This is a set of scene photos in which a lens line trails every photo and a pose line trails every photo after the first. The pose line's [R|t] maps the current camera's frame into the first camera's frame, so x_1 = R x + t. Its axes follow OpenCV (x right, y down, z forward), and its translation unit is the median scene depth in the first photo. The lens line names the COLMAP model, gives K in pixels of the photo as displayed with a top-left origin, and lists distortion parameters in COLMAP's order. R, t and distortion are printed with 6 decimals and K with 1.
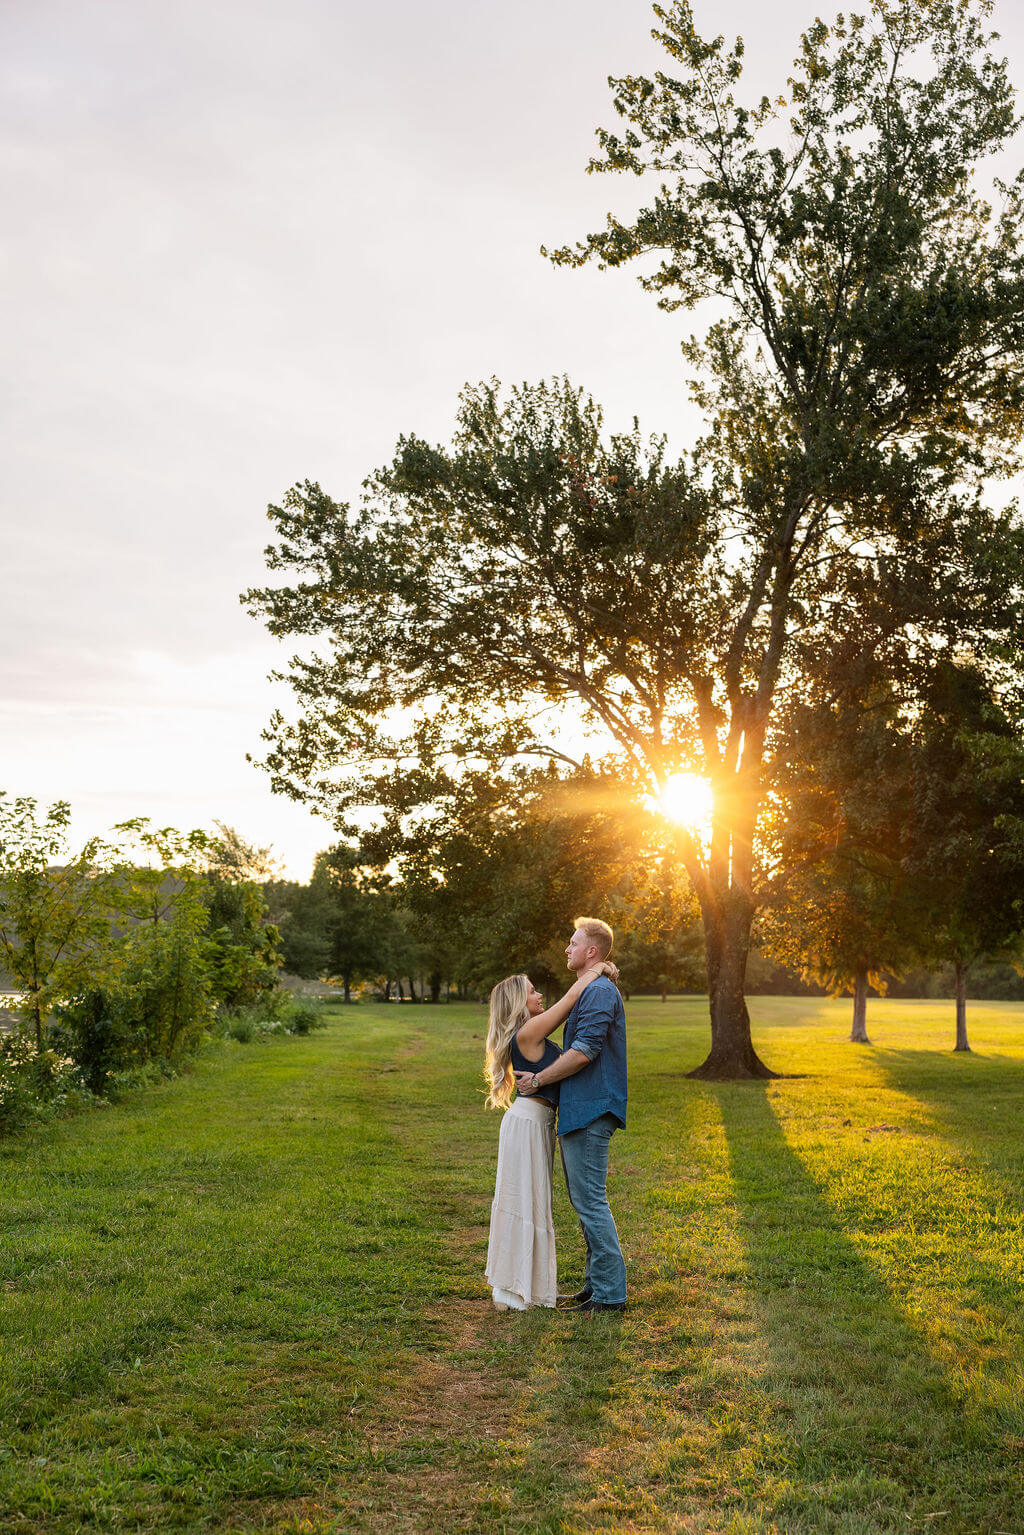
lens RADIAL K [[1950.9, 0, 512.0], [0, 1950.9, 767.5], [0, 0, 1]] dist [0.011218, 0.013500]
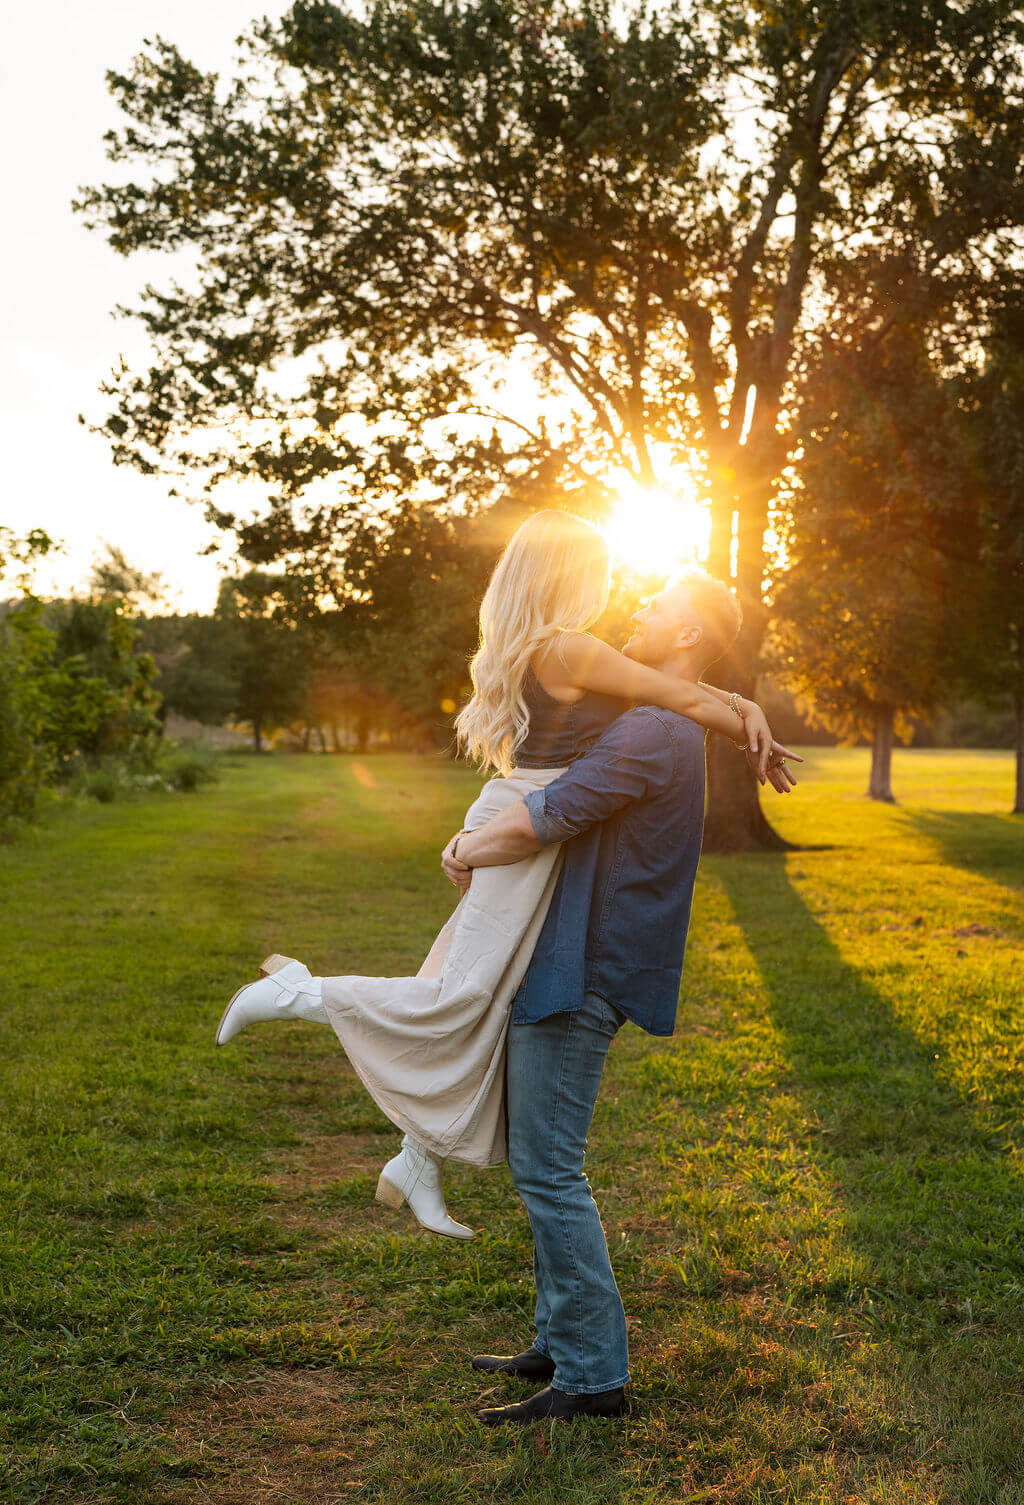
lens RADIAL K [[2207.8, 0, 506.5], [0, 2207.8, 654.3], [0, 0, 1]] dist [0.007371, 0.030140]
pose [[0.999735, 0.001263, 0.022976, 0.005736], [-0.002974, 0.997210, 0.074594, 0.020325], [-0.022817, -0.074643, 0.996949, 0.155912]]
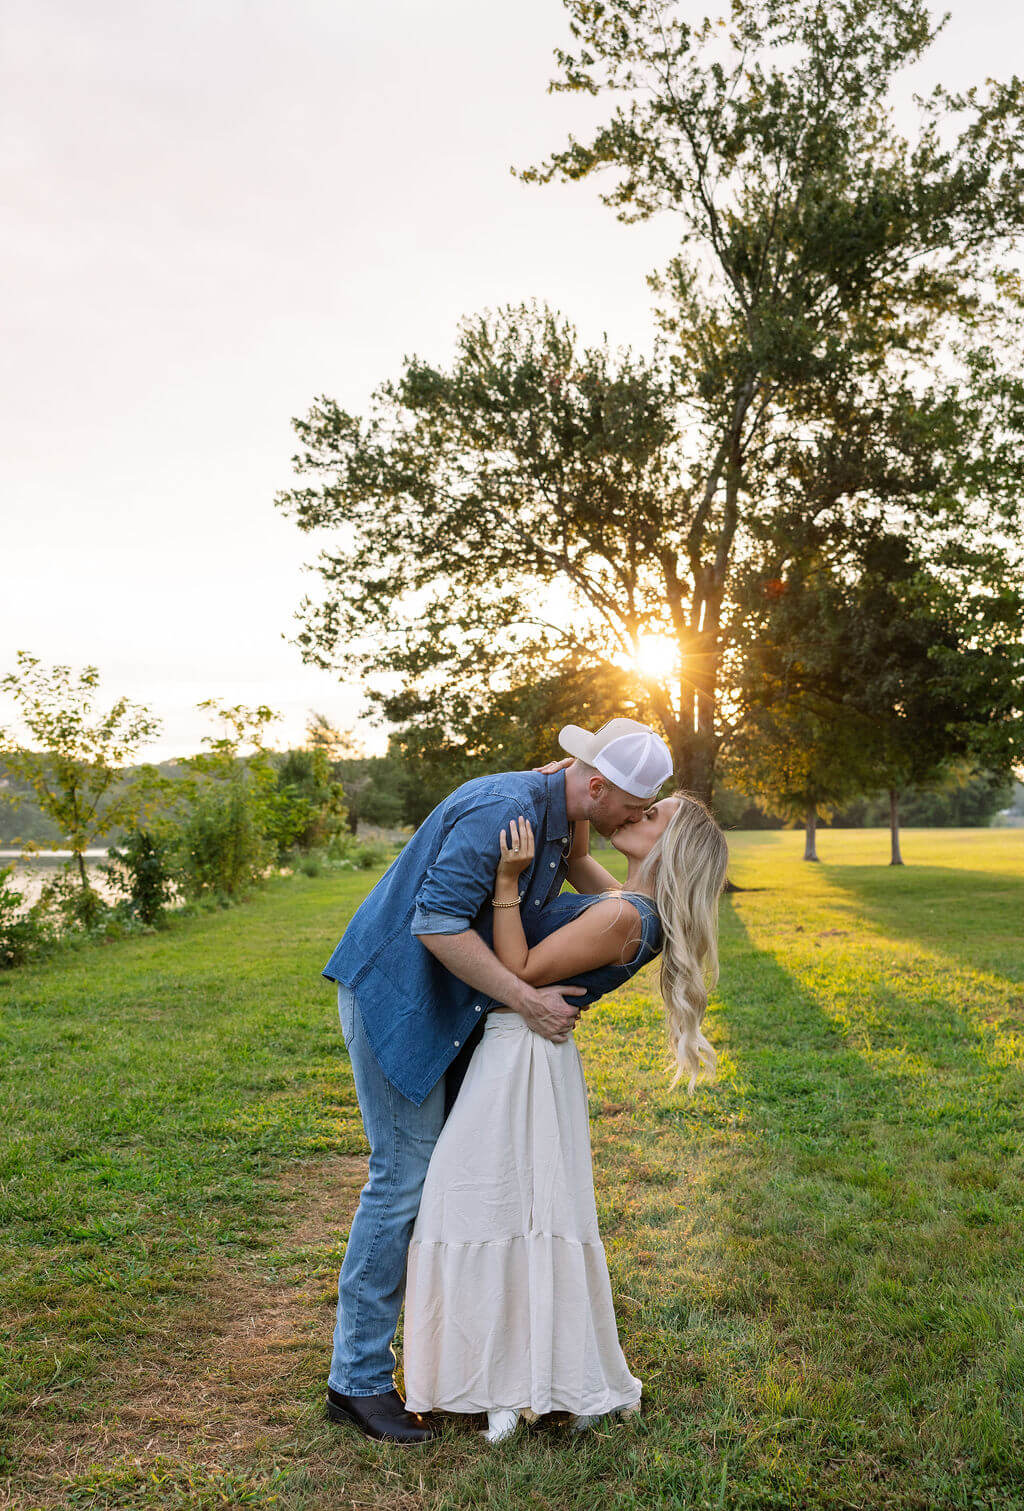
lens RADIAL K [[1450.2, 0, 512.0], [0, 1450.2, 755.5], [0, 0, 1]] dist [0.012252, 0.010620]
pose [[0.999107, -0.033132, -0.026222, 0.022774], [0.034606, 0.997723, 0.057897, 0.020757], [0.024244, -0.058753, 0.997978, 0.122445]]
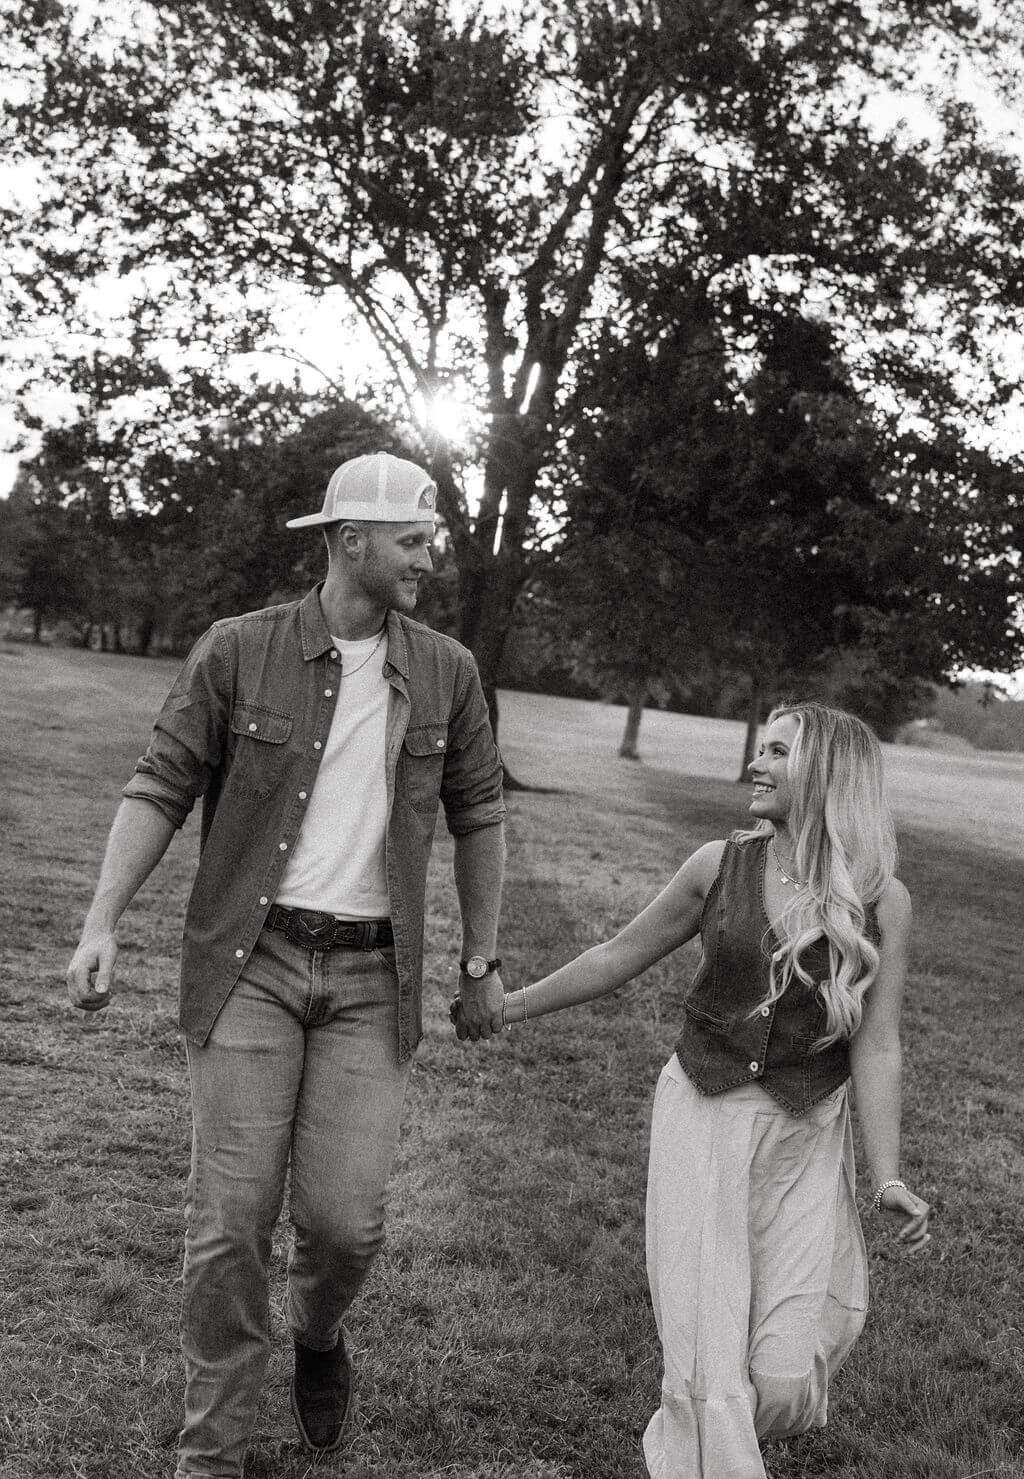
lens RADIAL K [[2261.0, 0, 536.4], [0, 2261.0, 565.0], [0, 0, 1]] dist [-0.000415, 0.031358]
pose [[0.984808, 0.122897, 0.122680, 0.013365], [-0.130811, 0.989670, 0.058661, 0.009208], [-0.114204, -0.073818, 0.990711, 0.066057]]
